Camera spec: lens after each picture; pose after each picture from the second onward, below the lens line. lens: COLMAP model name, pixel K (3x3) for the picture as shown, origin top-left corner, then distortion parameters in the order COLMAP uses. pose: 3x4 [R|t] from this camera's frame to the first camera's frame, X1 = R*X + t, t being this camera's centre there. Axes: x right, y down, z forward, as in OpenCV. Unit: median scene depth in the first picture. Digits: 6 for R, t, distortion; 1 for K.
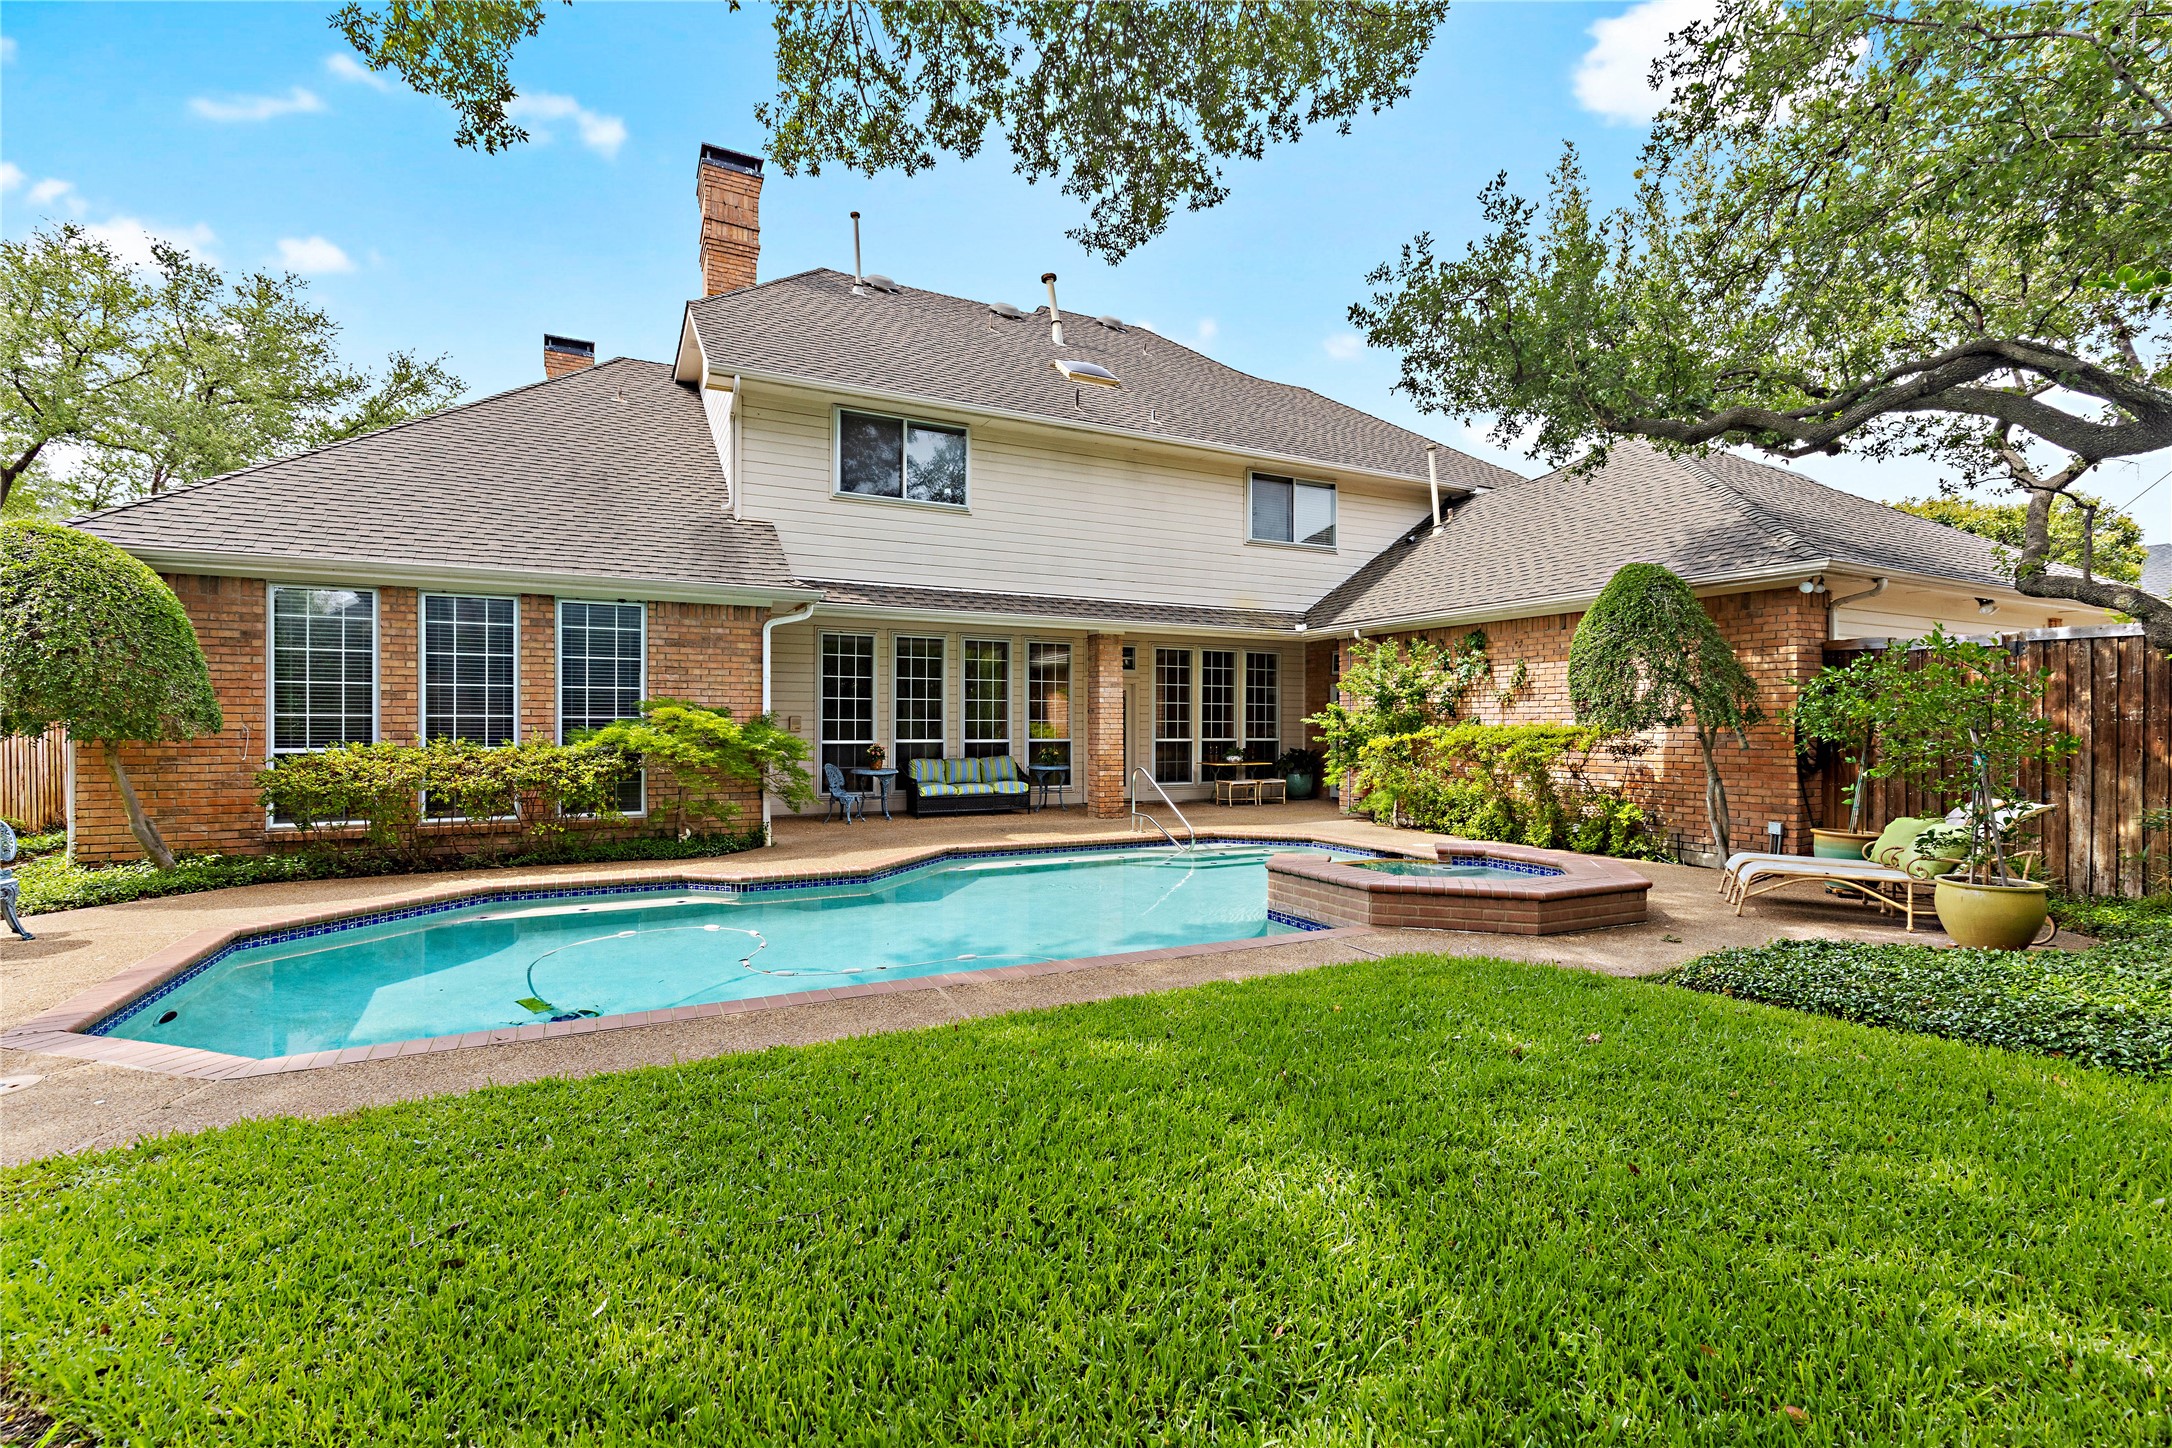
lens RADIAL K [[972.4, 0, 1087.3], [0, 972.4, 725.5], [0, 0, 1]] dist [0.004613, -0.001752]
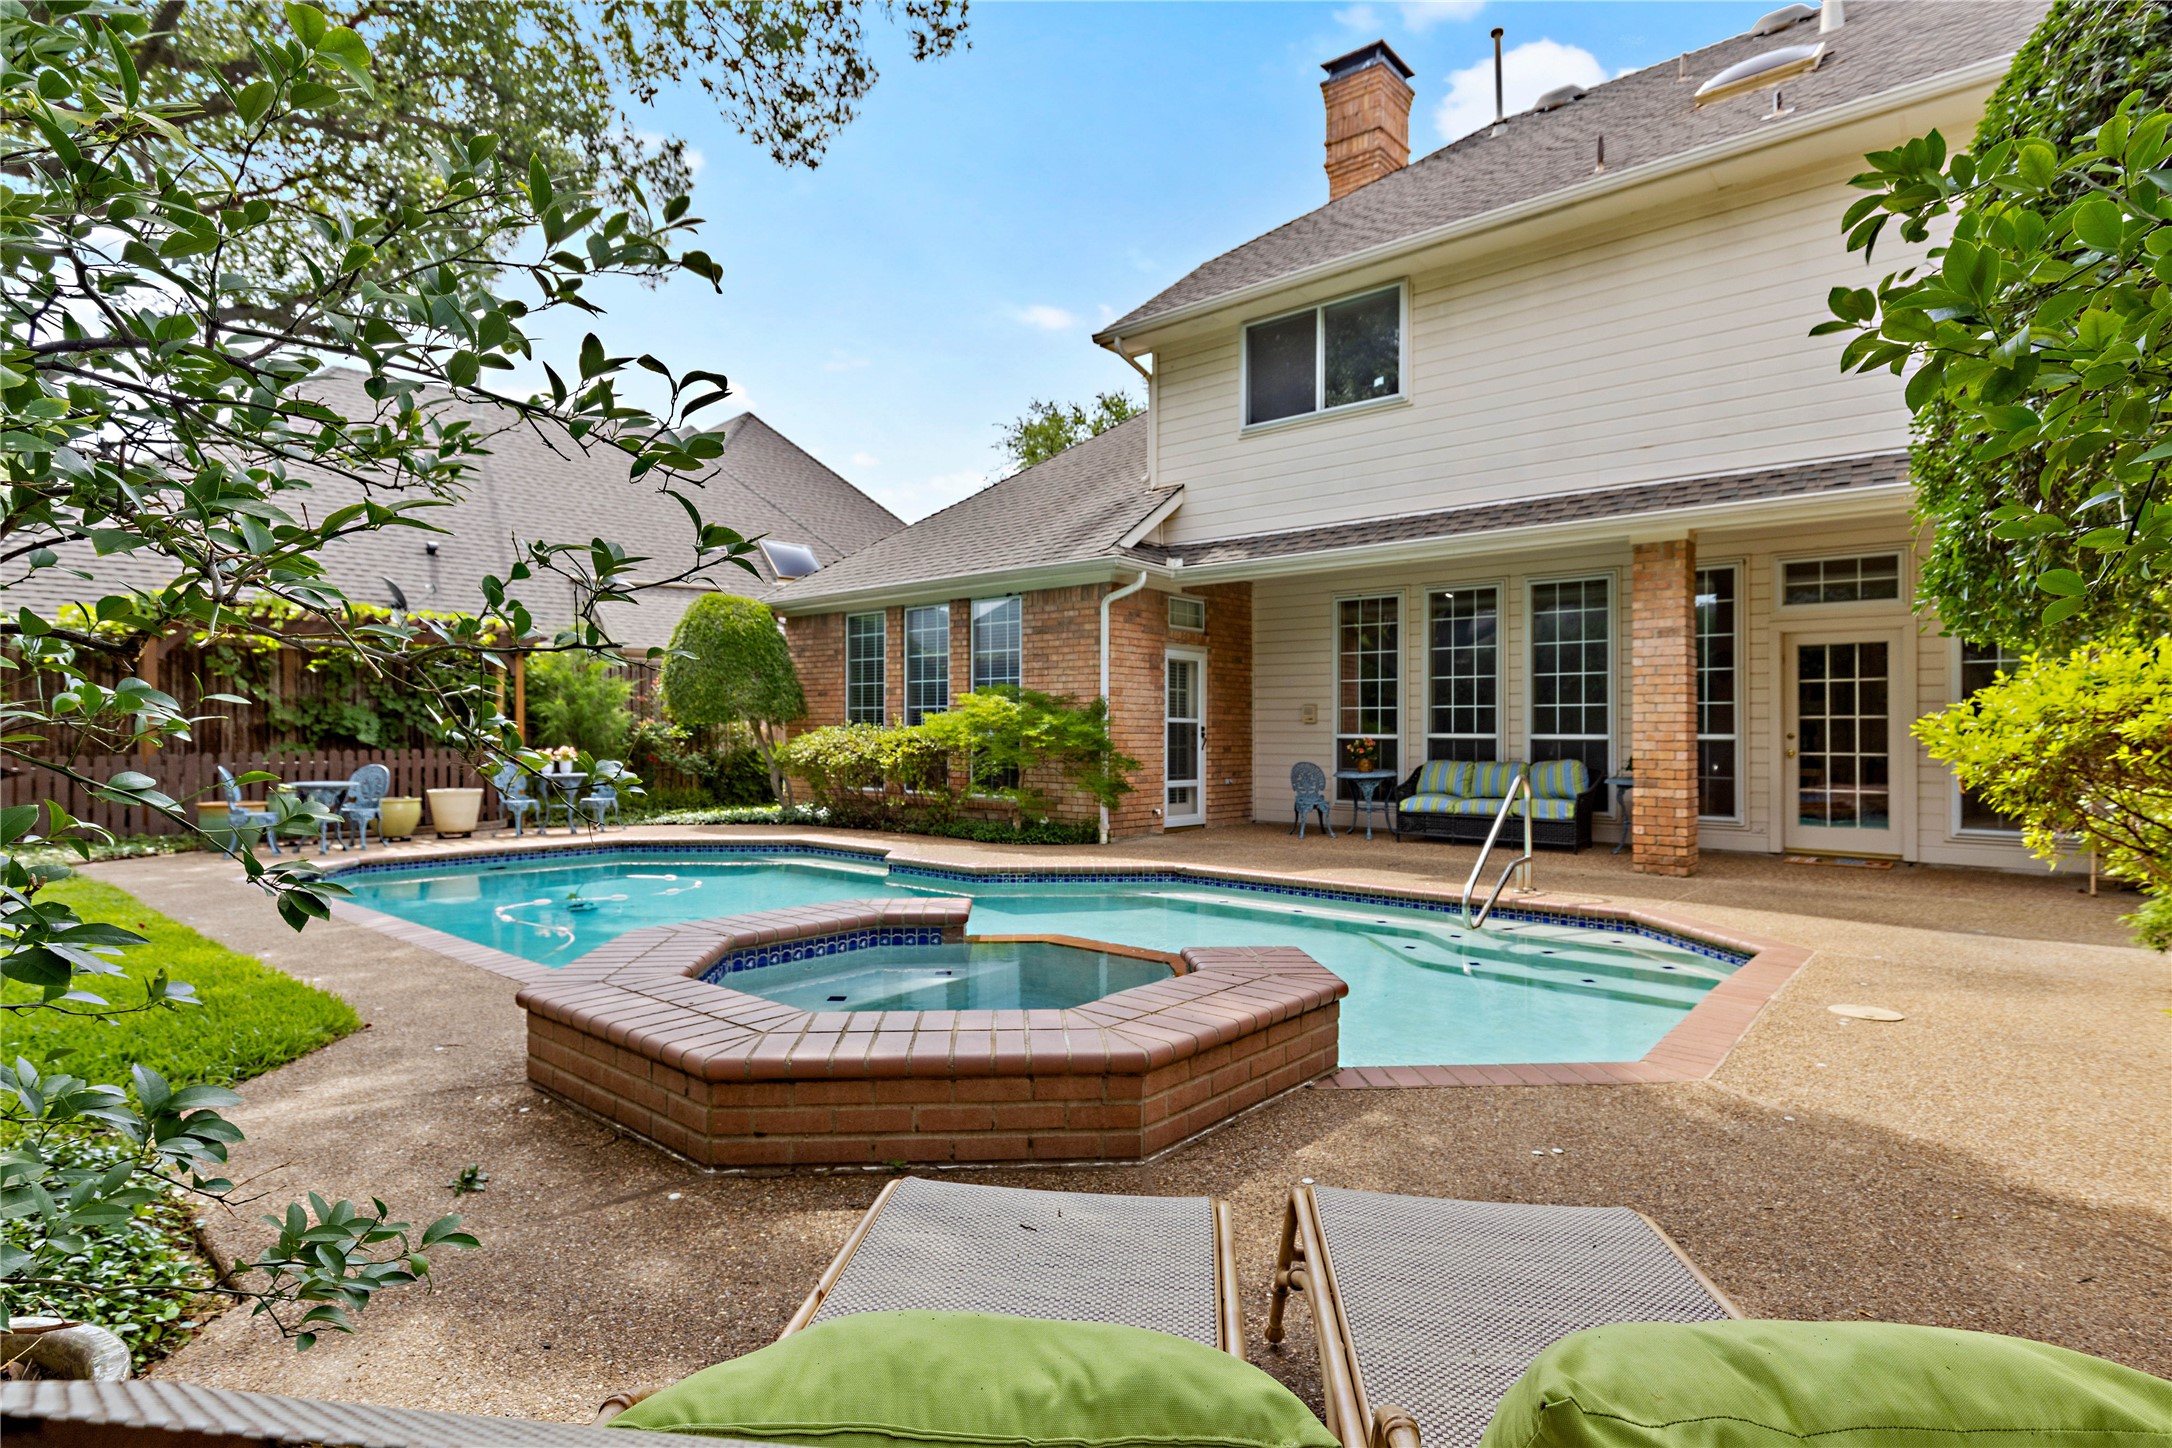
lens RADIAL K [[1110.0, 0, 1082.7], [0, 1110.0, 734.9], [0, 0, 1]] dist [-0.001627, 0.000496]
pose [[0.358677, -0.003392, -0.933456, 0.568334], [-0.006852, 0.999957, -0.006266, 0.026221], [0.933437, 0.008643, 0.358638, 0.537187]]
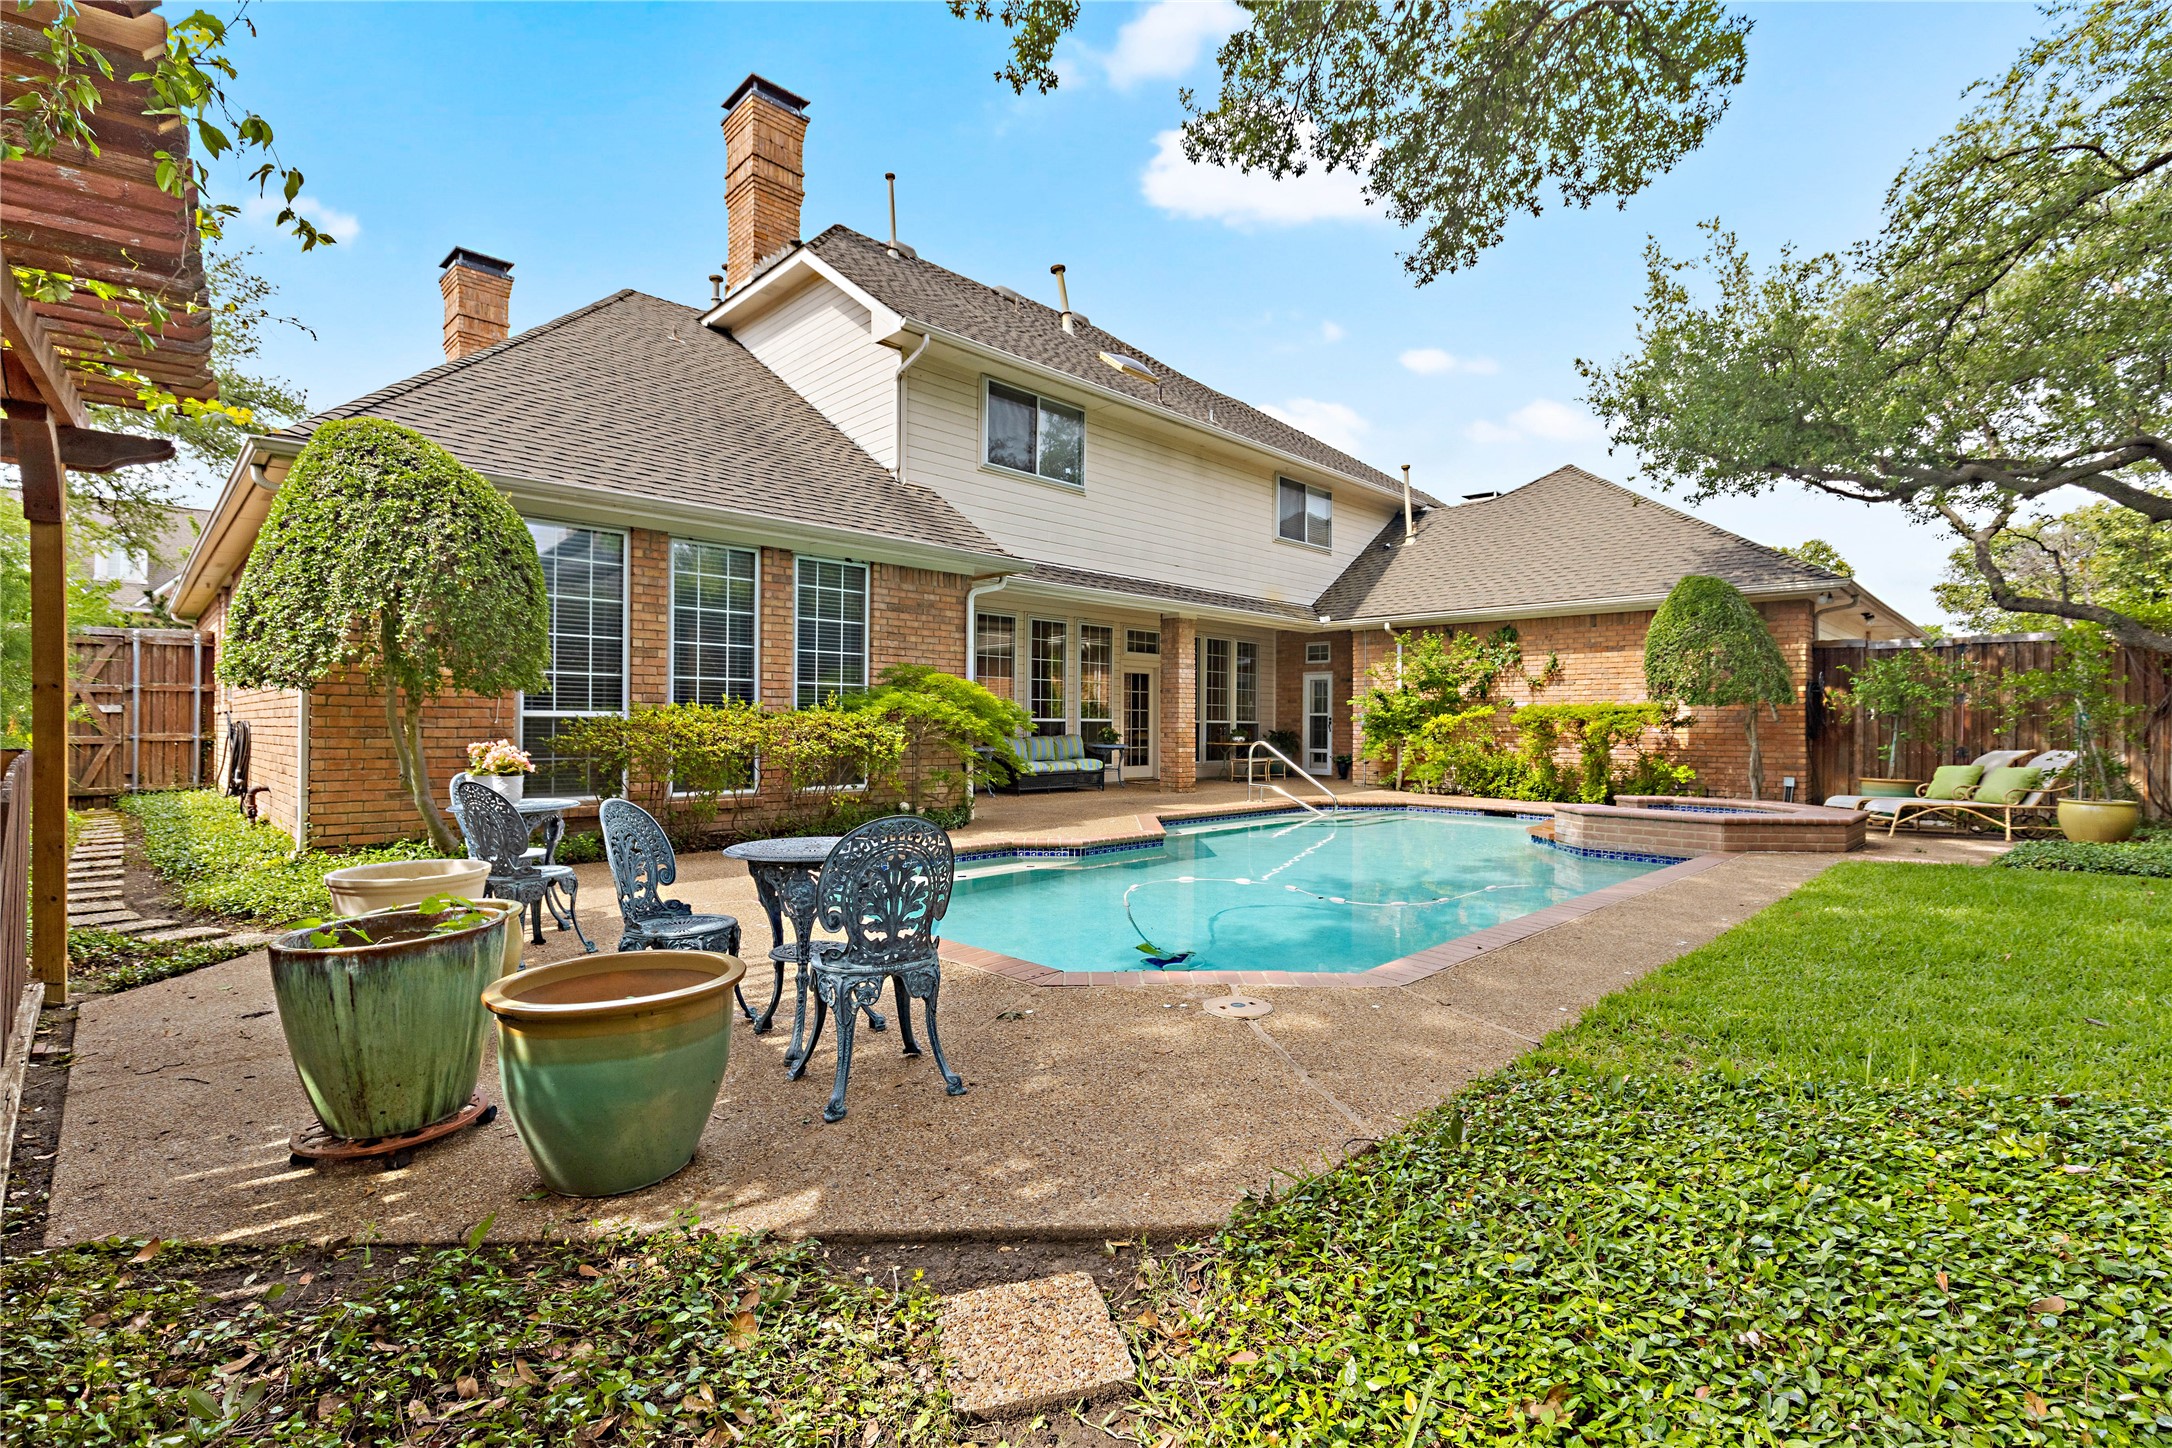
lens RADIAL K [[972.4, 0, 1094.4], [0, 972.4, 716.4], [0, 0, 1]] dist [0.004613, -0.001752]
pose [[0.951831, 0.006669, 0.306551, -0.451489], [-0.004590, 0.999961, -0.007501, 0.023856], [-0.306589, 0.005733, 0.951825, 0.028699]]
